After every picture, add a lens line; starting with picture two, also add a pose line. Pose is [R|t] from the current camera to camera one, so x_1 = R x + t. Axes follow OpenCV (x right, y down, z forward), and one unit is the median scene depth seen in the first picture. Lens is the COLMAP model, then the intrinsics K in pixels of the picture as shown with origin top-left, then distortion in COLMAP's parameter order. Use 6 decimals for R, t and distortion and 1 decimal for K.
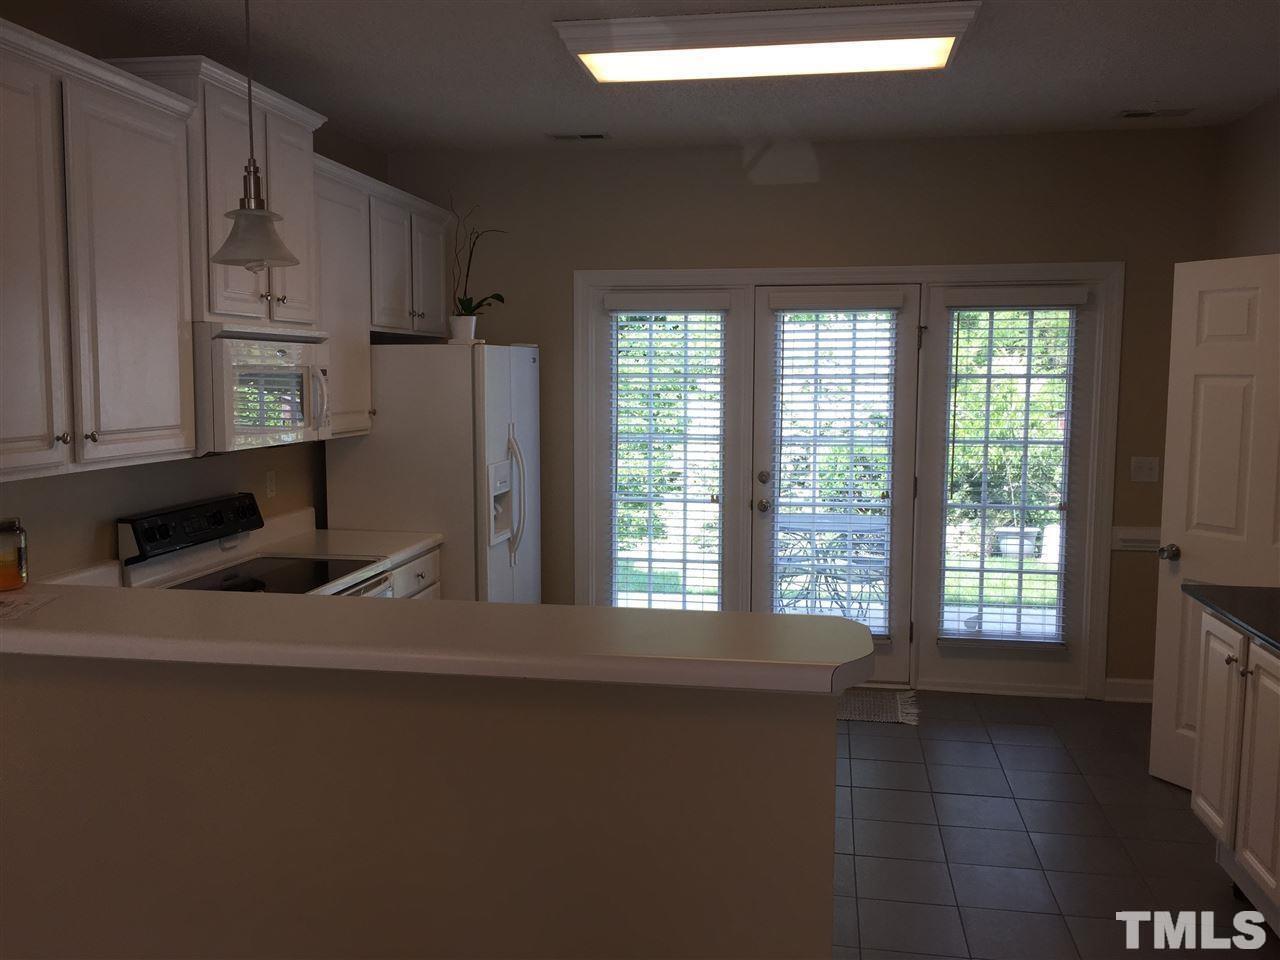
lens RADIAL K [[1106.8, 0, 641.1], [0, 1106.8, 475.1], [0, 0, 1]] dist [0.091296, -0.018766]
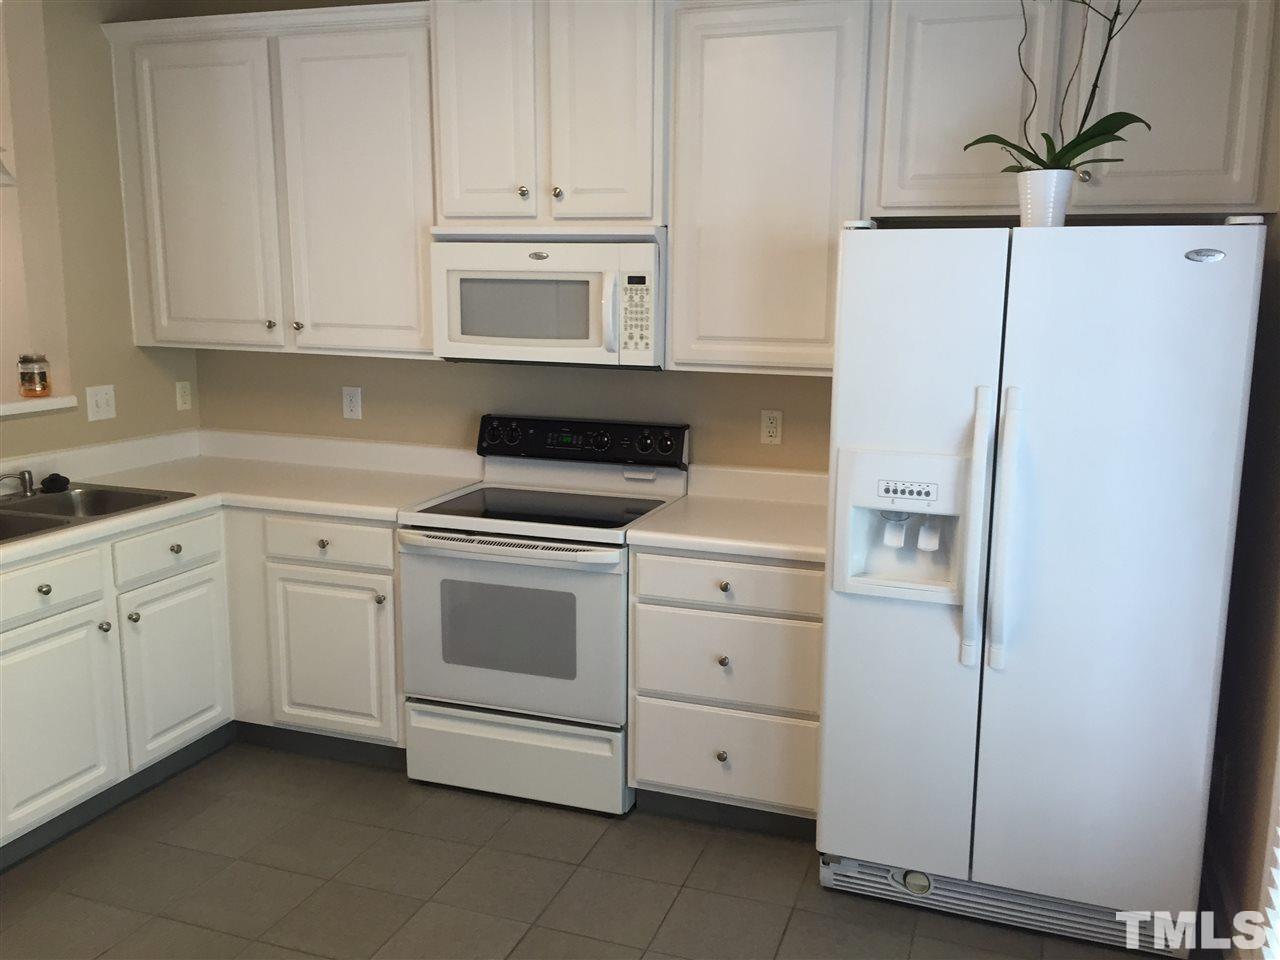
lens RADIAL K [[1106.8, 0, 640.3], [0, 1106.8, 481.2], [0, 0, 1]] dist [0.091296, -0.018766]
pose [[-0.178716, 0.165949, -0.969805, 0.466592], [-0.109635, 0.976176, 0.187243, -0.094810], [0.977773, 0.139788, -0.156265, 1.072352]]
